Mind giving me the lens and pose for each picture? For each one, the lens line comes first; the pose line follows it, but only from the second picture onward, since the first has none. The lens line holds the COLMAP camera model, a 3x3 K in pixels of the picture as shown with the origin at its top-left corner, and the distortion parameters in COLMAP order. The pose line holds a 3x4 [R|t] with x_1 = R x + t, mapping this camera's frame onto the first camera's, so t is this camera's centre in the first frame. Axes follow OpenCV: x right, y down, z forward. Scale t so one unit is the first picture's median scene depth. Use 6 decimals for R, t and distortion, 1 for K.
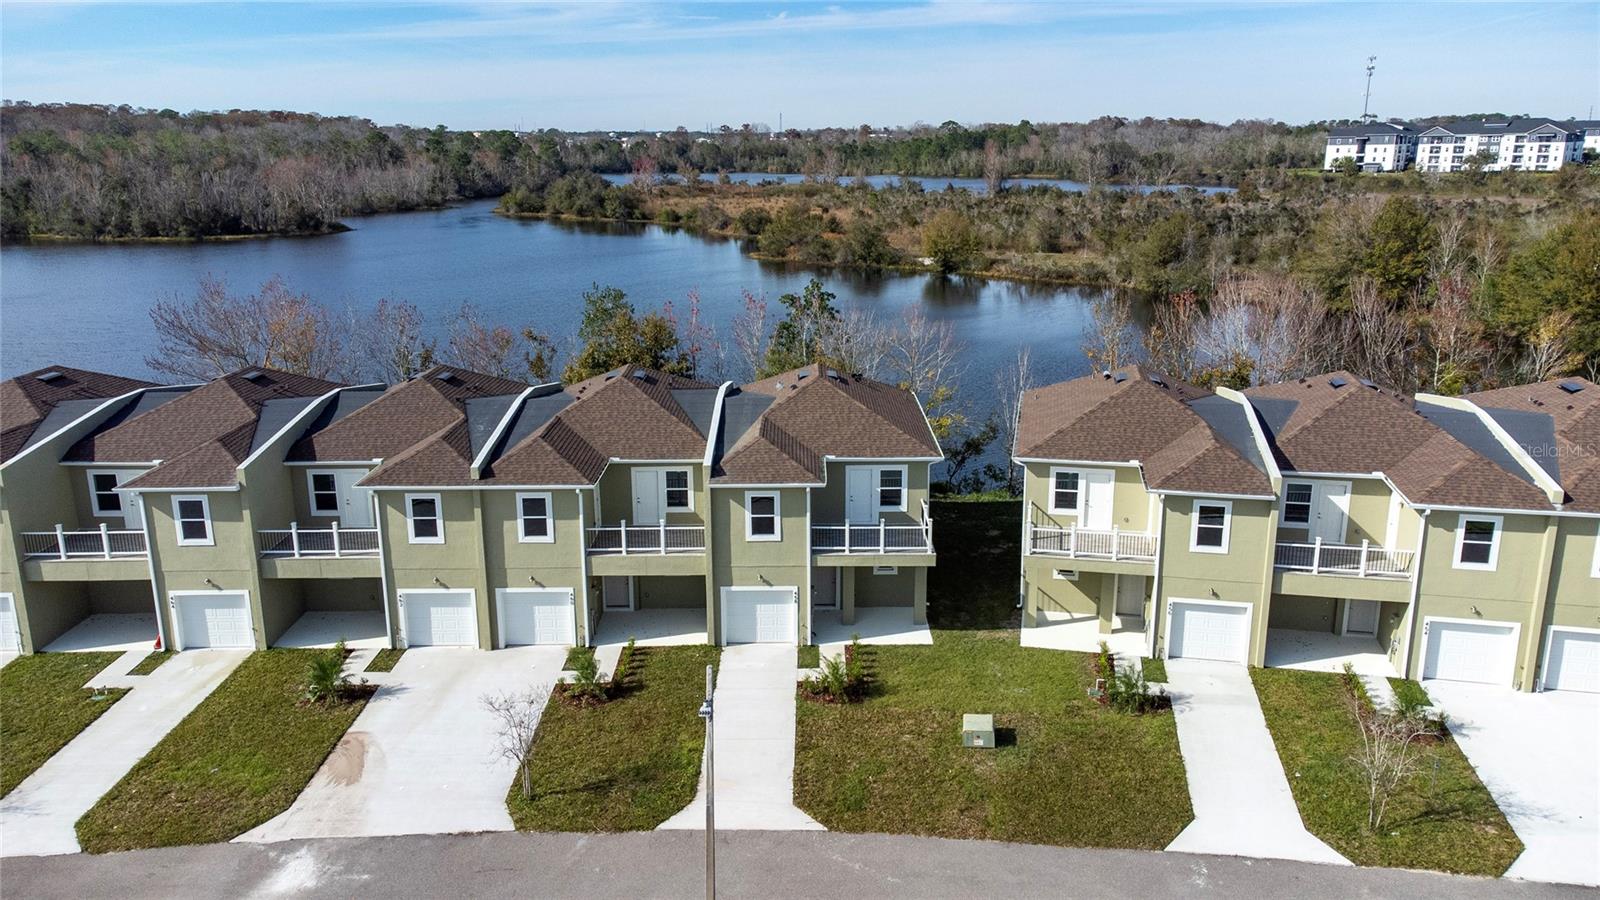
lens RADIAL K [[1184.4, 0, 795.9], [0, 1184.4, 459.8], [0, 0, 1]] dist [0.048095, 0.017687]
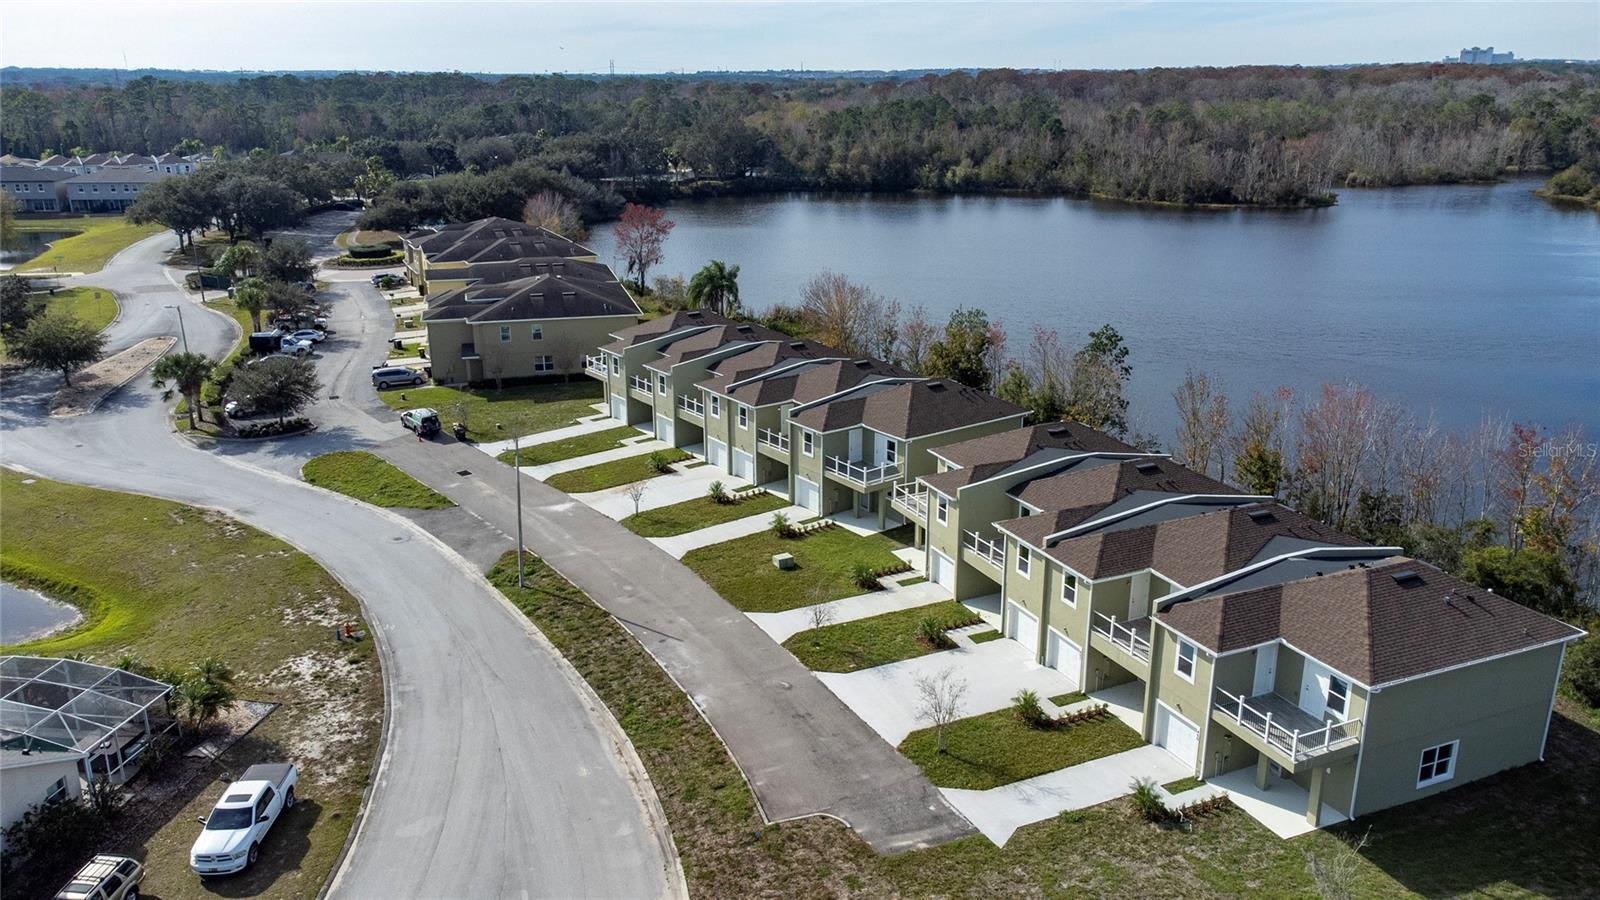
lens RADIAL K [[1184.4, 0, 795.9], [0, 1184.4, 459.8], [0, 0, 1]] dist [0.048095, 0.017687]
pose [[0.588319, 0.255061, -0.767349, 1.425233], [-0.214331, 0.964196, 0.156167, -0.219741], [0.779707, 0.072591, 0.621922, -0.211433]]
